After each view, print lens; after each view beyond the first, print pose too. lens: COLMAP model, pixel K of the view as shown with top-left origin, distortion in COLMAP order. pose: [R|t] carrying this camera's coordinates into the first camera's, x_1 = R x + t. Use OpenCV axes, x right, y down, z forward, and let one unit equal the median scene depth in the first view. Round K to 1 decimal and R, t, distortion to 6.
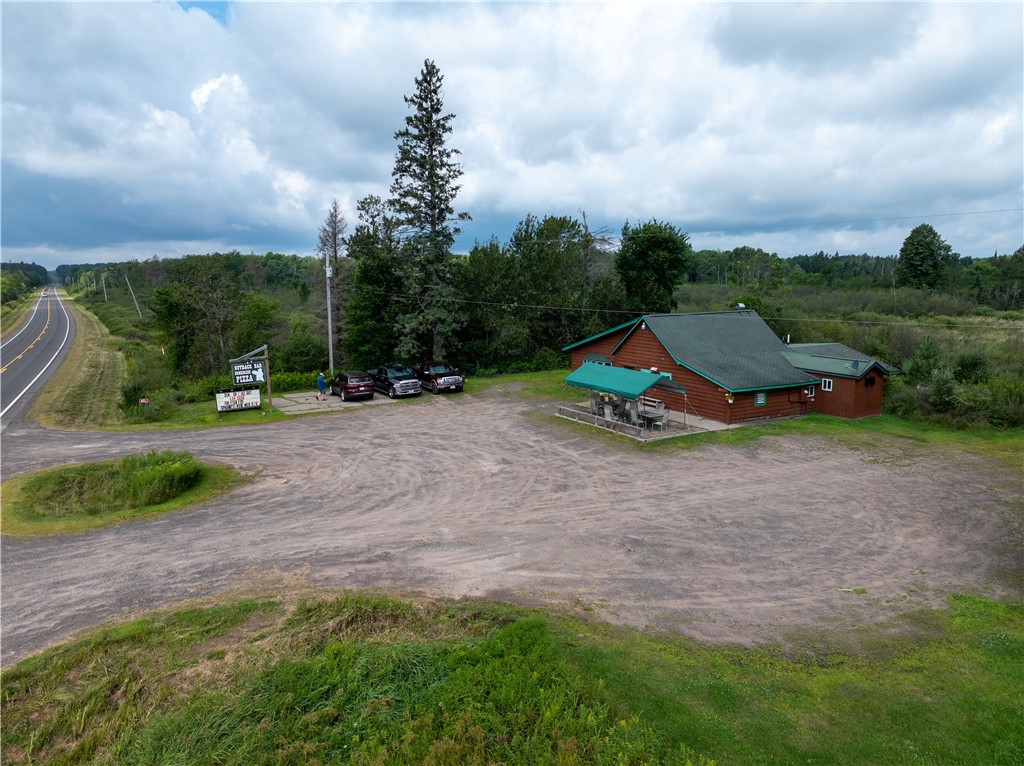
lens RADIAL K [[719.1, 0, 512.0], [0, 719.1, 383.0], [0, 0, 1]] dist [-0.039508, -0.000630]
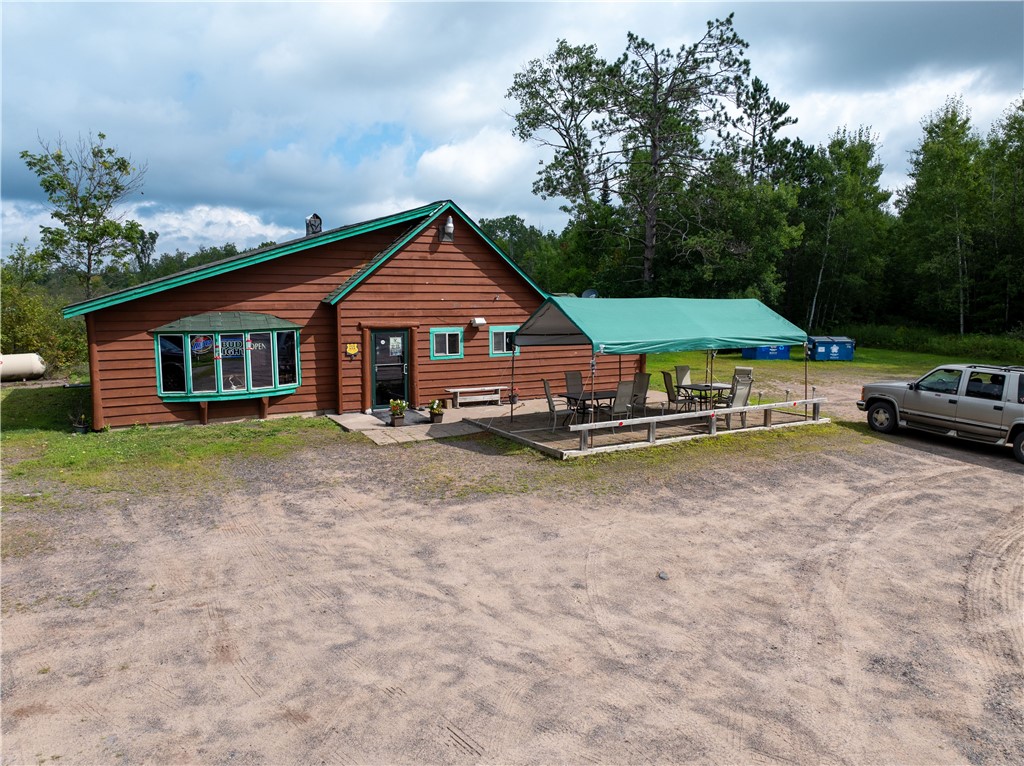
lens RADIAL K [[719.1, 0, 512.0], [0, 719.1, 383.0], [0, 0, 1]] dist [-0.039508, -0.000630]
pose [[-0.006953, -0.114922, 0.993350, -0.270393], [0.147225, 0.982431, 0.114690, -0.031719], [-0.989079, 0.147043, 0.010089, 1.032556]]
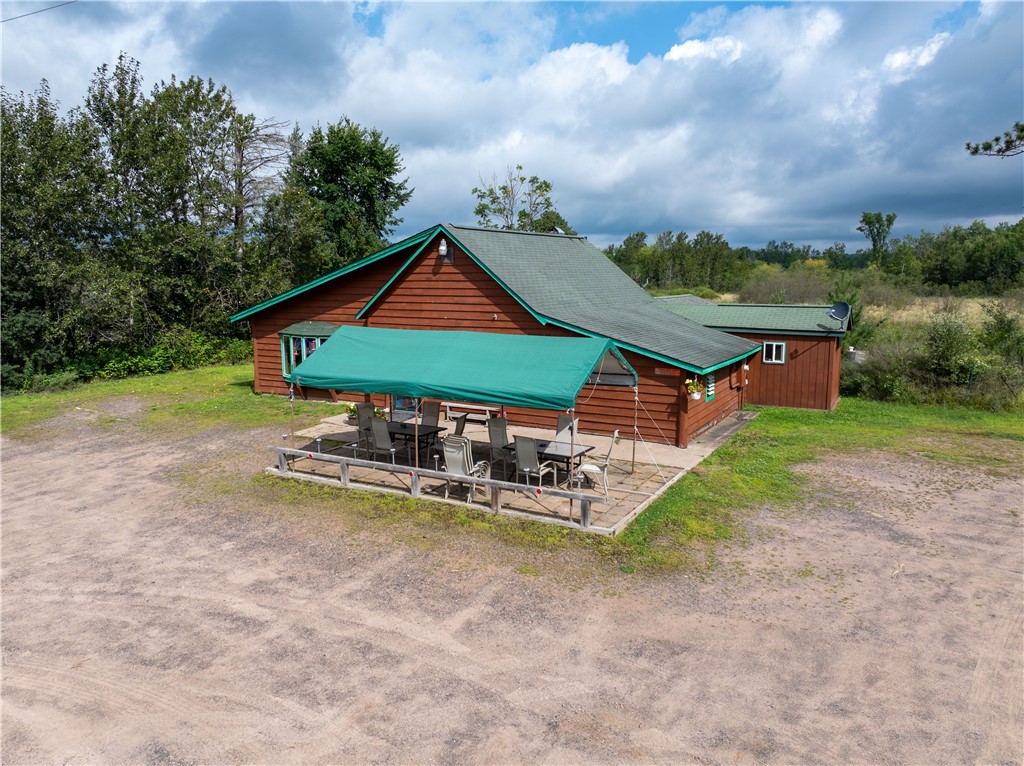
lens RADIAL K [[719.1, 0, 512.0], [0, 719.1, 383.0], [0, 0, 1]] dist [-0.039508, -0.000630]
pose [[0.859152, -0.072656, 0.506536, -0.015388], [0.074546, 0.997080, 0.016579, 0.001819], [-0.506261, 0.023517, 0.862059, 0.627087]]
